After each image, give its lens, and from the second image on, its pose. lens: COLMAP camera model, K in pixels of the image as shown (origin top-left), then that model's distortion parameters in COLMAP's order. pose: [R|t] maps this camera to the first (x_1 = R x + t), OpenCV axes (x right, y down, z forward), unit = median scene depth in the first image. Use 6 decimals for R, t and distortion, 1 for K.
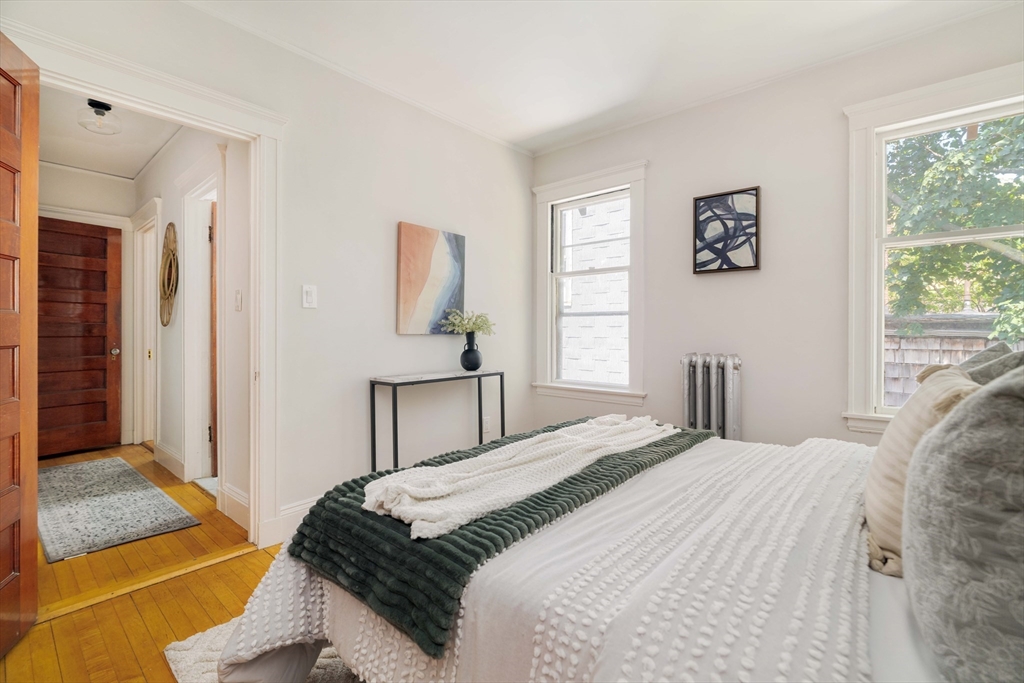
lens RADIAL K [[467.6, 0, 518.1], [0, 467.6, 332.2], [0, 0, 1]] dist [-0.007608, 0.001640]
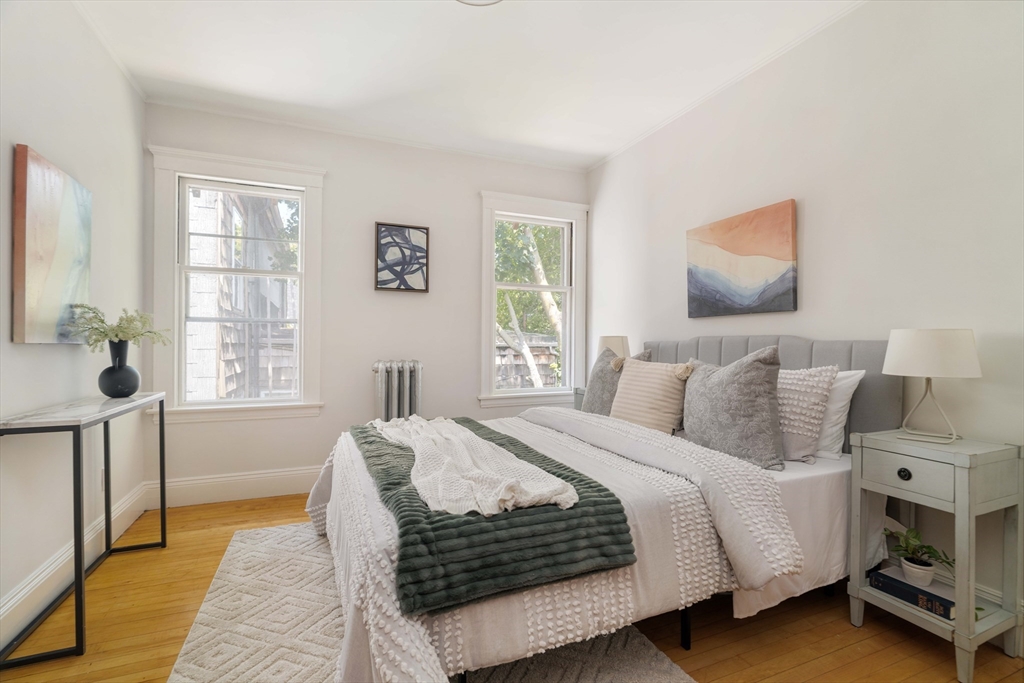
lens RADIAL K [[467.6, 0, 521.0], [0, 467.6, 345.9], [0, 0, 1]] dist [-0.007608, 0.001640]
pose [[0.428278, -0.005403, 0.903631, -0.509459], [-0.001053, 0.999978, 0.006478, 0.001973], [-0.903646, -0.003726, 0.428263, 0.215000]]
